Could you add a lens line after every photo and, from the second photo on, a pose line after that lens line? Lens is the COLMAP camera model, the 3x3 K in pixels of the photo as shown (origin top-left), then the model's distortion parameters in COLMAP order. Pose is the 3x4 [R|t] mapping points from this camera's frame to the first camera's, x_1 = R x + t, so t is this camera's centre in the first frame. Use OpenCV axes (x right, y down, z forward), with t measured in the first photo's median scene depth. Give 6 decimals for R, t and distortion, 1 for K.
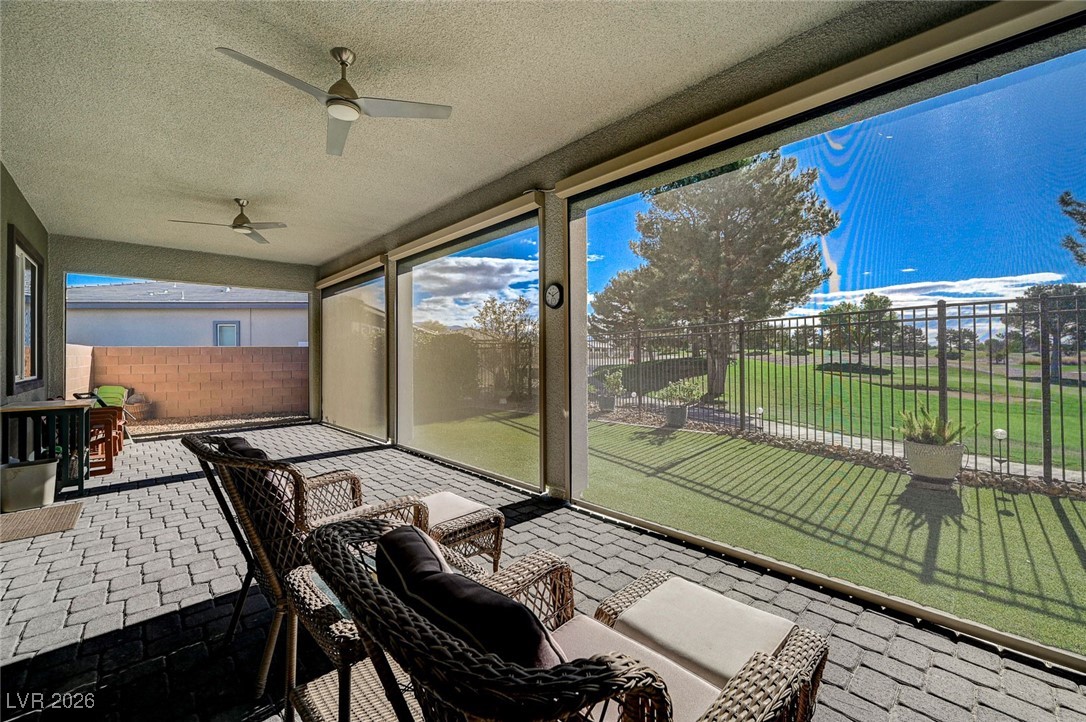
lens RADIAL K [[423.9, 0, 552.5], [0, 423.9, 352.6], [0, 0, 1]] dist [-0.008944, 0.000179]
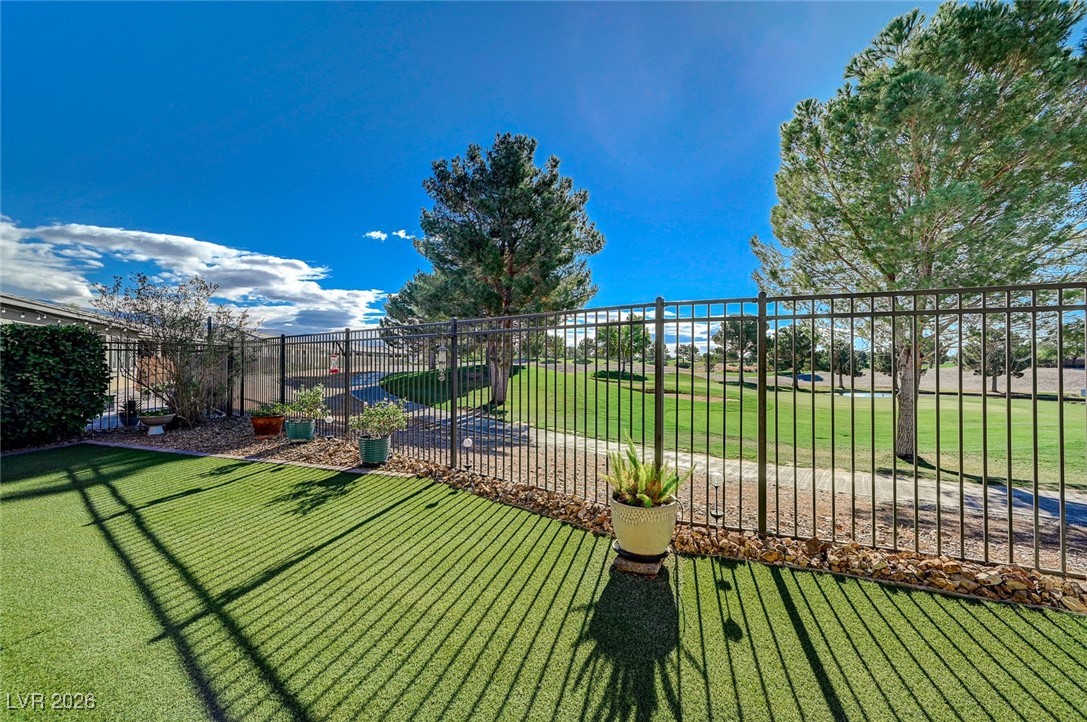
lens RADIAL K [[413.4, 0, 543.5], [0, 413.4, 361.0], [0, 0, 1]] dist [0.000379, 0.000018]
pose [[0.907676, 0.012472, 0.419487, 0.081999], [-0.013960, 0.999902, 0.000477, -0.001802], [-0.419440, -0.006289, 0.907761, 0.080391]]
